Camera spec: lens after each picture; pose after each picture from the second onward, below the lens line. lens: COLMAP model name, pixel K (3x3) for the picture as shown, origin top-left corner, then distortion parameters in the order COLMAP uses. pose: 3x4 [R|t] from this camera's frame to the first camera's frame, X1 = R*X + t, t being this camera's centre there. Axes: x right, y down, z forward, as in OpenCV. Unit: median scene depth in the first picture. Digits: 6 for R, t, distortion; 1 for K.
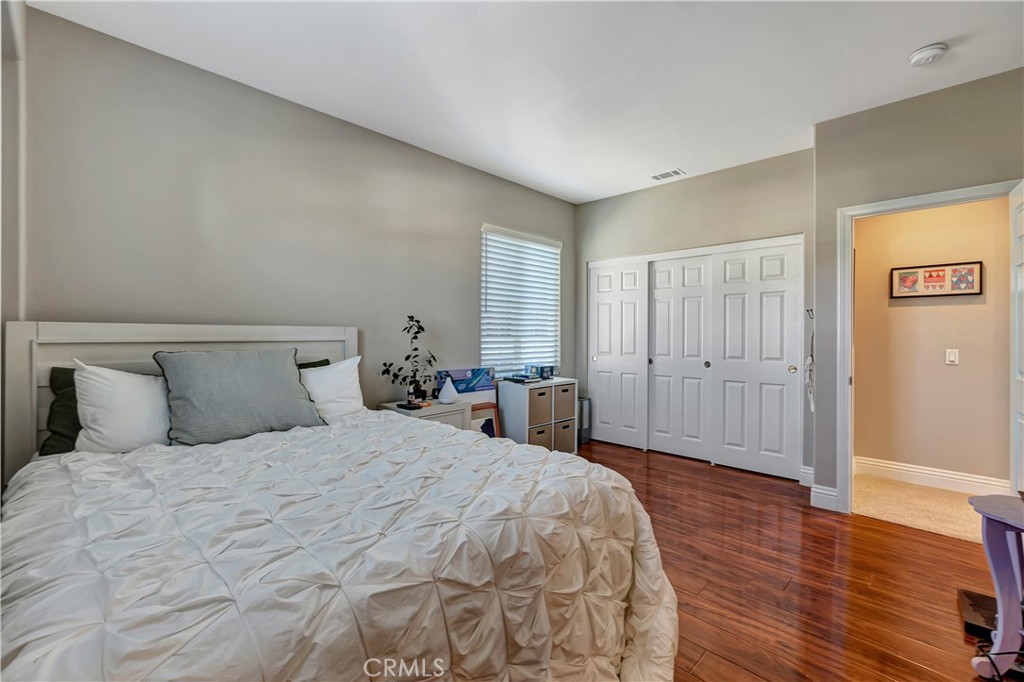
lens RADIAL K [[434.8, 0, 505.7], [0, 434.8, 336.4], [0, 0, 1]] dist [-0.004246, 0.001598]
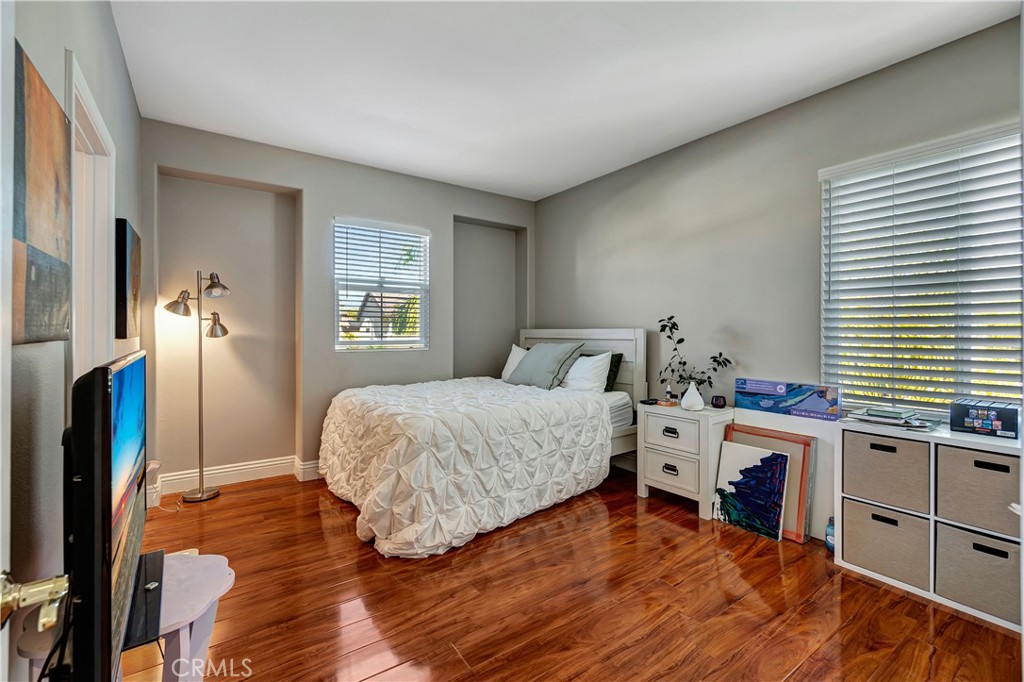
lens RADIAL K [[434.8, 0, 505.5], [0, 434.8, 335.8], [0, 0, 1]] dist [-0.004246, 0.001598]
pose [[-0.173465, 0.006872, -0.984816, 0.709514], [-0.003594, 0.999965, 0.007611, -0.007708], [0.984834, 0.004860, -0.173434, 0.654156]]
